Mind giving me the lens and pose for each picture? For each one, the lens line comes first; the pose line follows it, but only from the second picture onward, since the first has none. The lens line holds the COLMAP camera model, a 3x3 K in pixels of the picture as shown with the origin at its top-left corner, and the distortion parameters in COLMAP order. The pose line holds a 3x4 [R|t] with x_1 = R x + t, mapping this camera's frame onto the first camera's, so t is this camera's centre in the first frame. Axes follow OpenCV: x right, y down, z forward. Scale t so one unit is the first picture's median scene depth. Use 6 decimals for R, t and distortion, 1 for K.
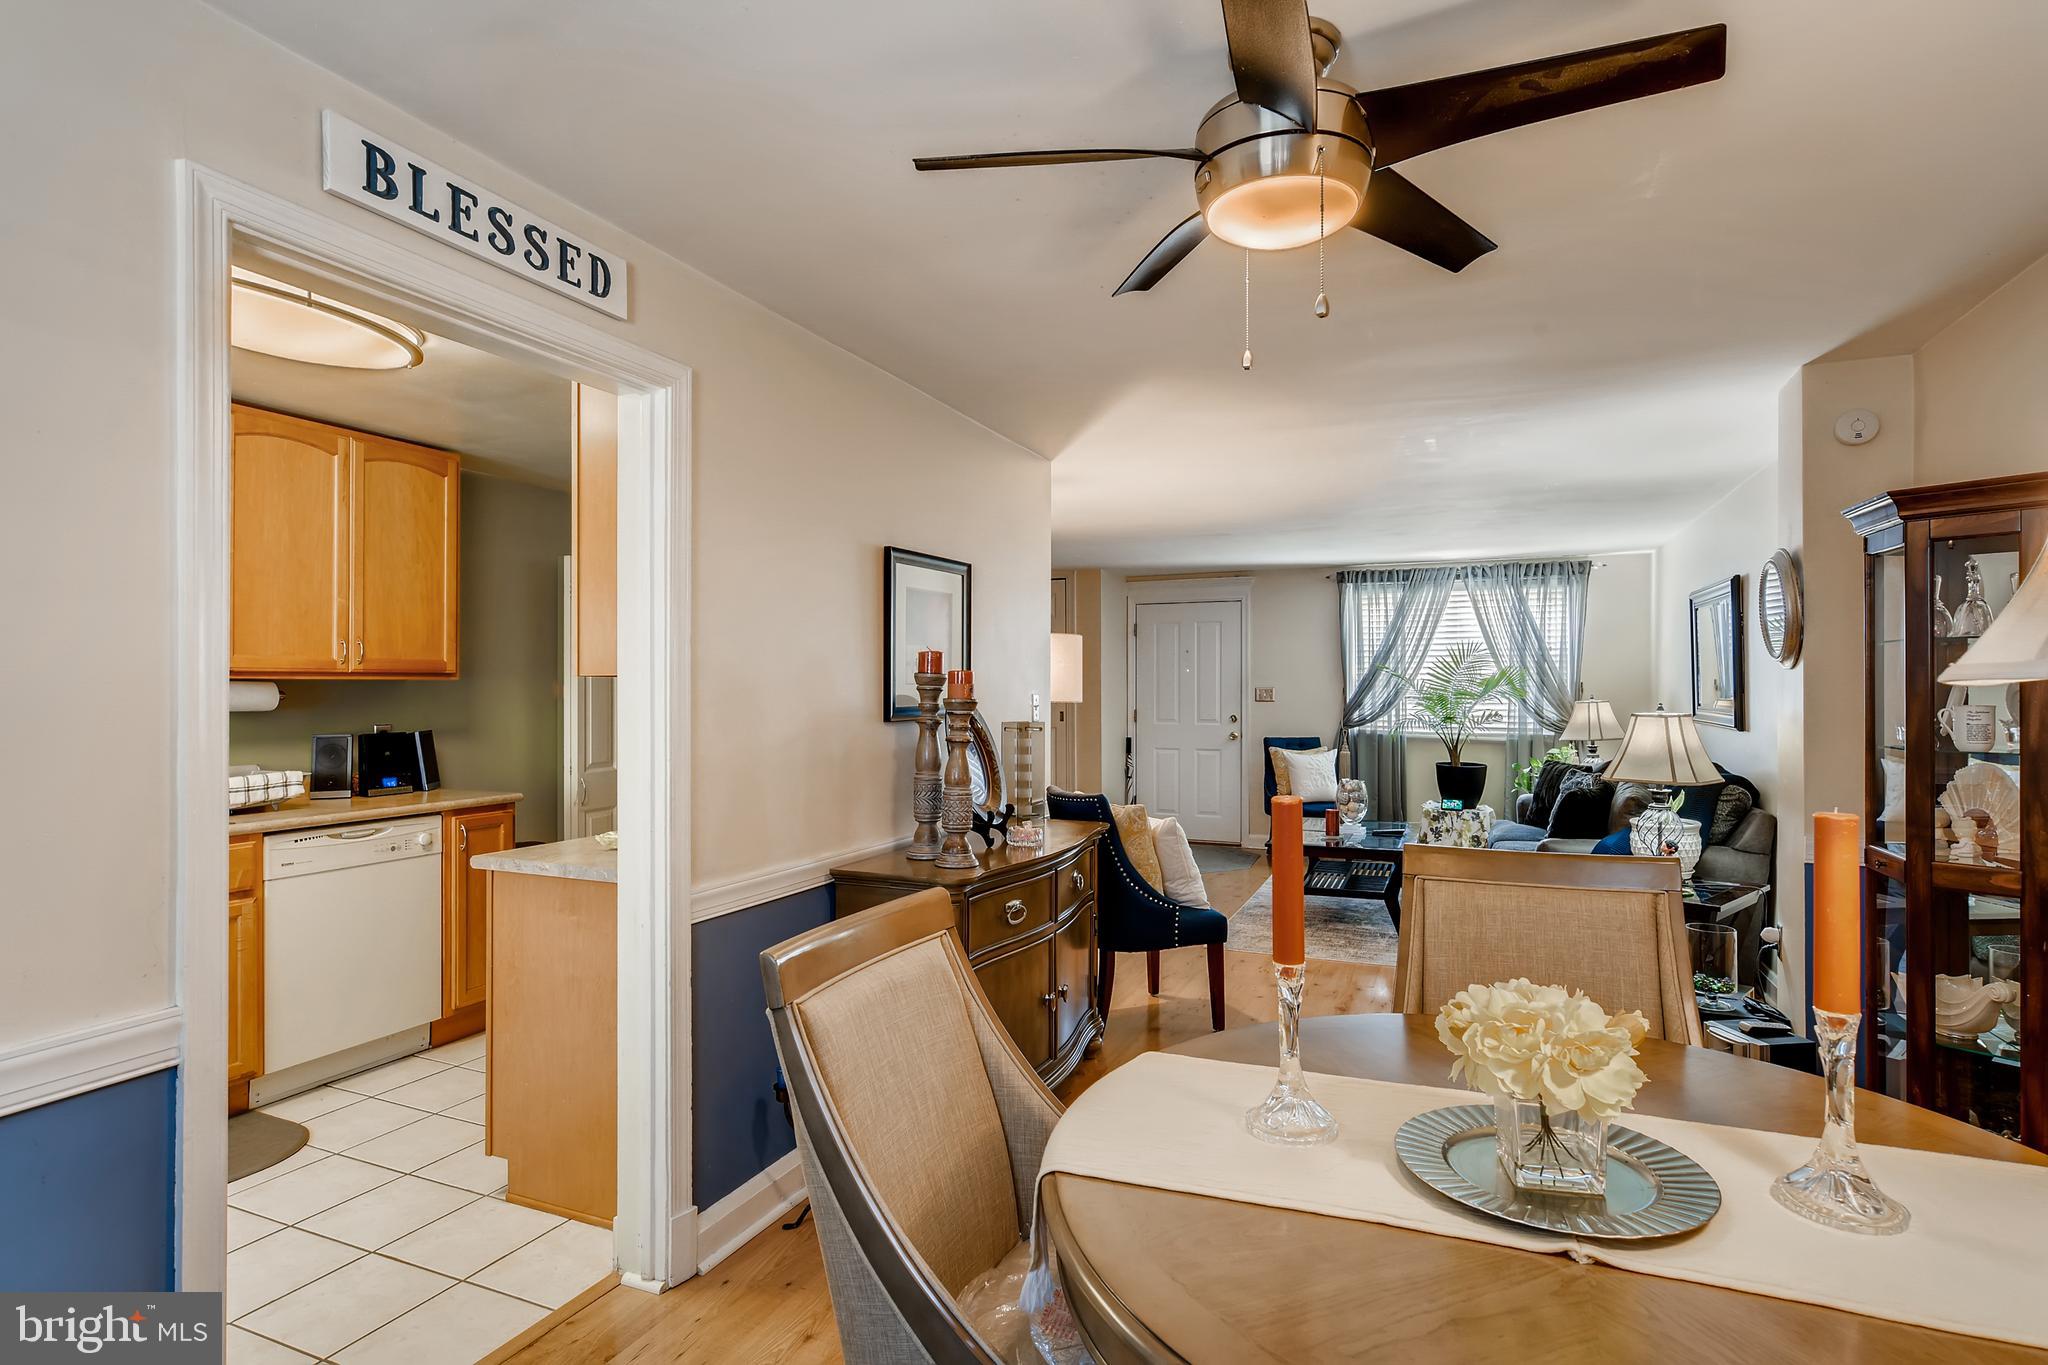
lens RADIAL K [[1040.9, 0, 1024.8], [0, 1040.9, 685.7], [0, 0, 1]] dist [0.005801, 0.000171]
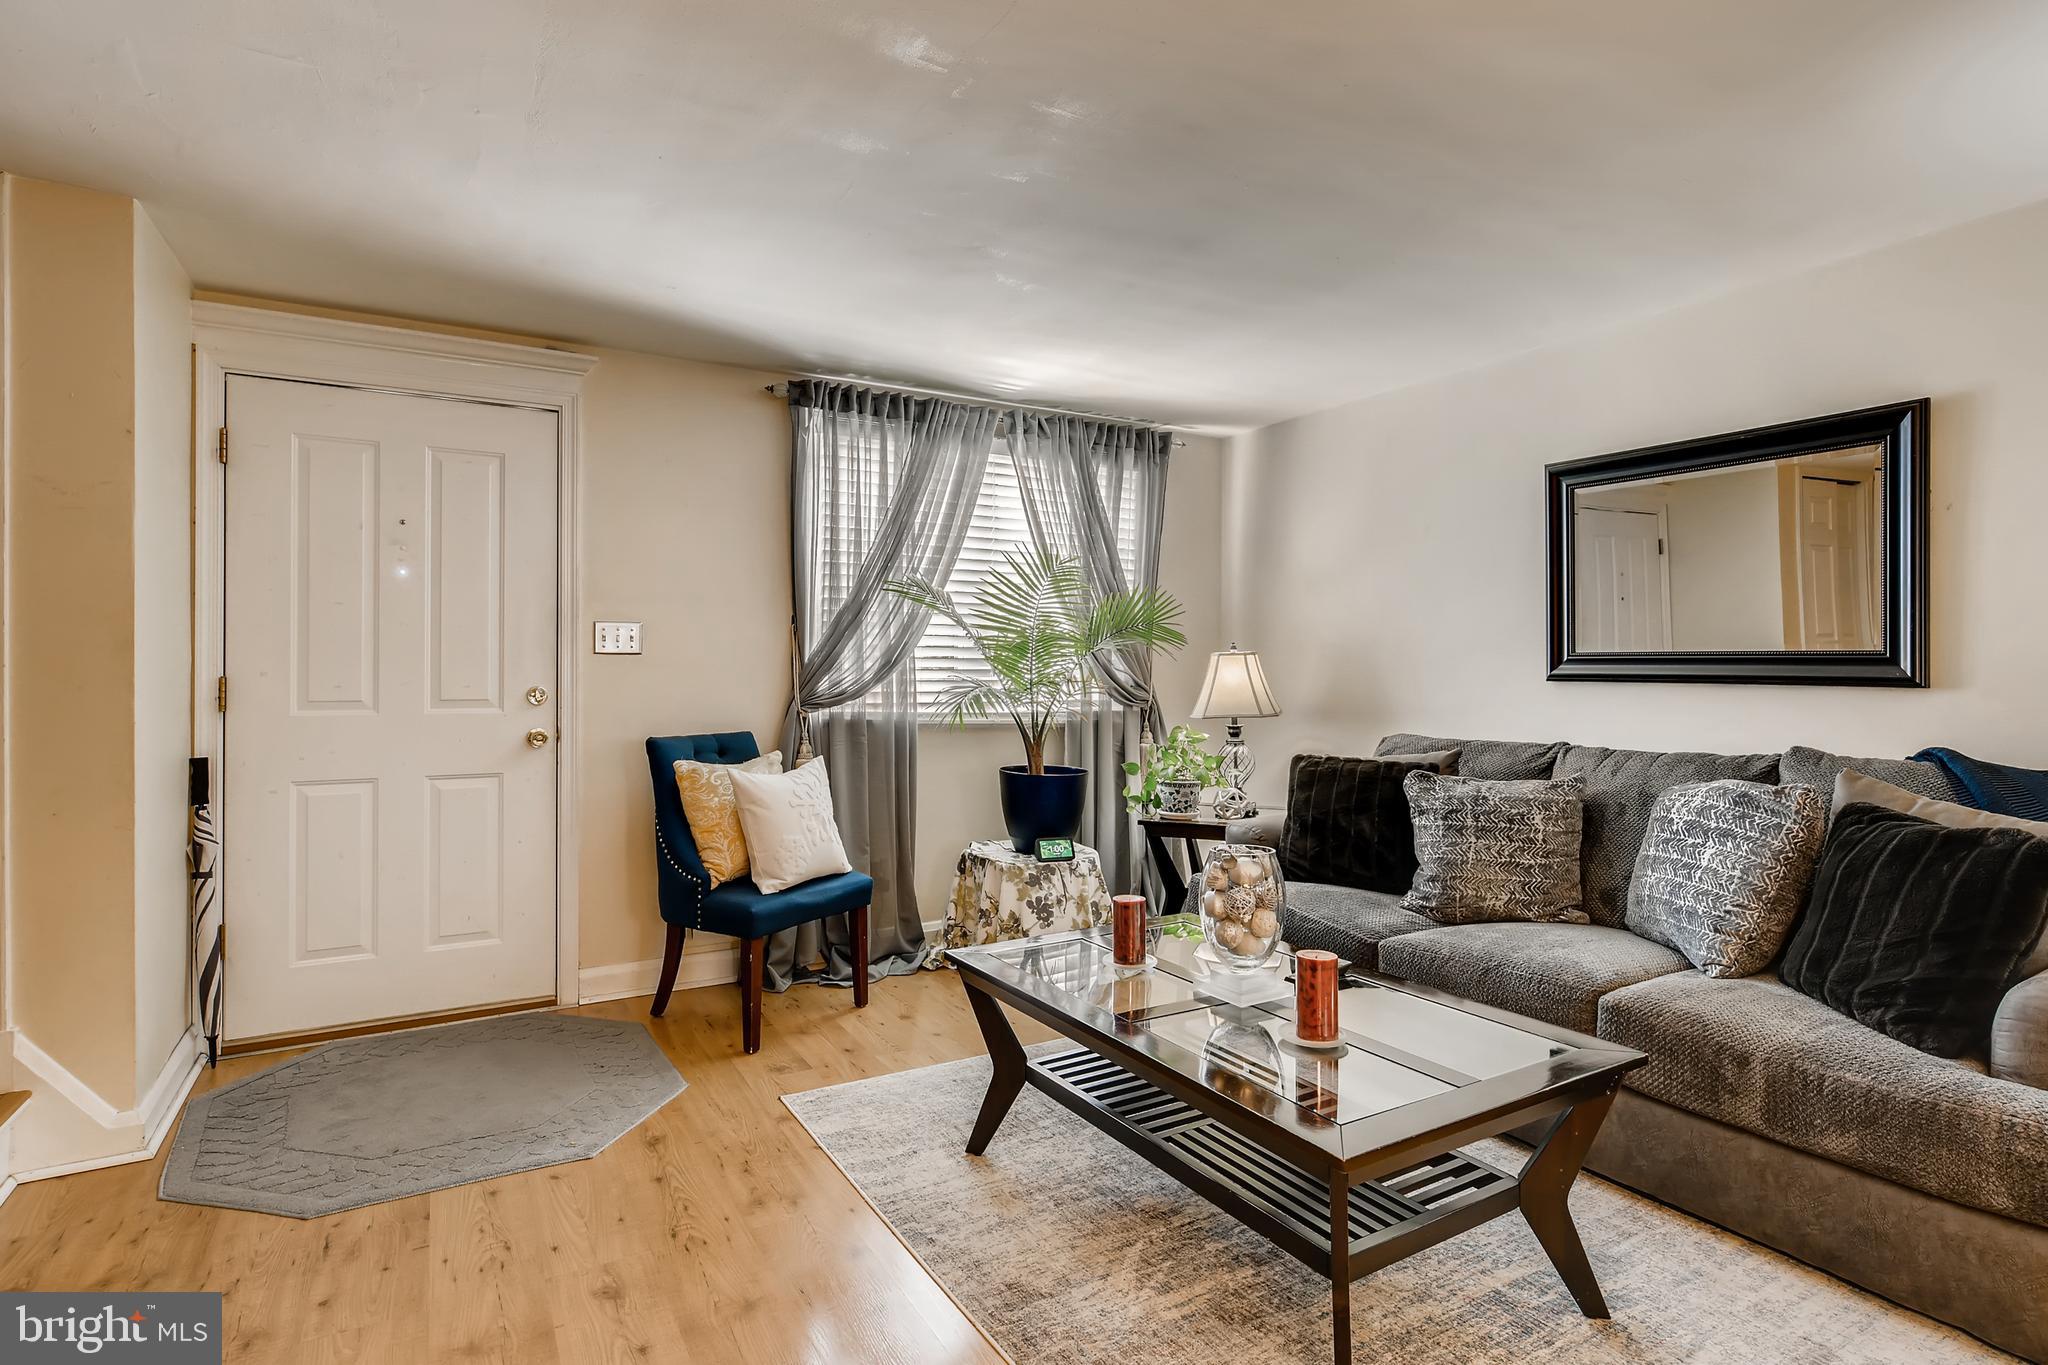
lens RADIAL K [[1040.9, 0, 1023.6], [0, 1040.9, 689.8], [0, 0, 1]] dist [0.005801, 0.000171]
pose [[0.591000, -0.008828, 0.806623, -0.019382], [0.000103, 0.999941, 0.010868, 0.025839], [-0.806672, -0.006340, 0.590966, 0.643054]]
